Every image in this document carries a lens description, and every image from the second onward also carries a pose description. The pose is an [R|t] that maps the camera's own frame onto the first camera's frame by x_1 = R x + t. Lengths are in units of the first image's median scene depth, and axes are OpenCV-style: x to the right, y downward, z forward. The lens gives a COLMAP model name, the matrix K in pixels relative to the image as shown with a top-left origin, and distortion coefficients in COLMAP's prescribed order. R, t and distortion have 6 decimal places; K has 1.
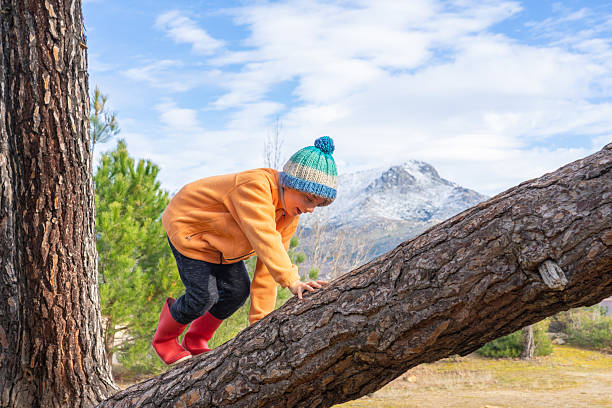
lens RADIAL K [[907.5, 0, 345.7], [0, 907.5, 238.2], [0, 0, 1]] dist [-0.006561, 0.170416]
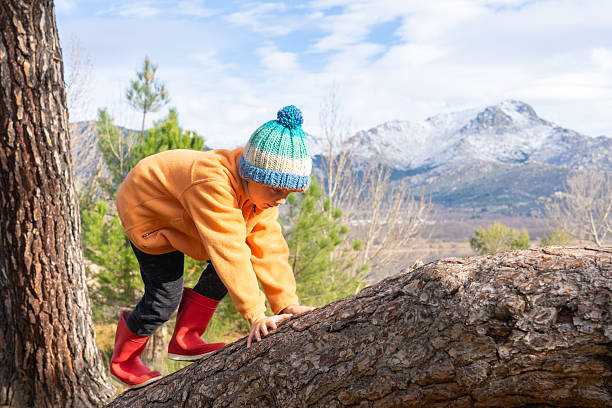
lens RADIAL K [[907.5, 0, 345.7], [0, 907.5, 238.2], [0, 0, 1]] dist [-0.006561, 0.170416]
pose [[0.994198, 0.007527, -0.107306, 0.136682], [-0.000355, 0.997773, 0.066697, -0.080475], [0.107569, -0.066271, 0.991986, 0.024515]]
